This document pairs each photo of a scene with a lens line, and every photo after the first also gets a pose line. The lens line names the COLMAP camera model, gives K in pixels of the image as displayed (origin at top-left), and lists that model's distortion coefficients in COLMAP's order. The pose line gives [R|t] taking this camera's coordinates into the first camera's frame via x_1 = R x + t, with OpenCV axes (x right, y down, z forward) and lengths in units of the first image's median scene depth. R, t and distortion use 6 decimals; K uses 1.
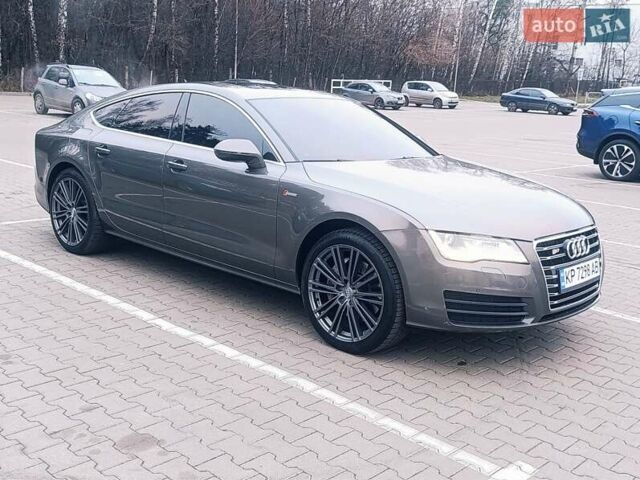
lens RADIAL K [[736.5, 0, 322.2], [0, 736.5, 238.2], [0, 0, 1]] dist [0.164340, -0.428344]
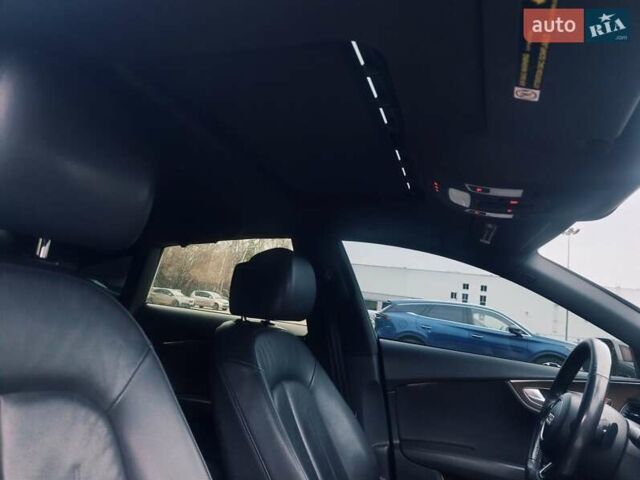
lens RADIAL K [[438.4, 0, 323.8], [0, 438.4, 233.3], [0, 0, 1]] dist [0.053435, -0.090291]
pose [[0.908258, 0.125777, 0.399058, -0.157910], [0.019535, 0.939961, -0.340723, -0.149721], [-0.417954, 0.317260, 0.851270, 1.114735]]
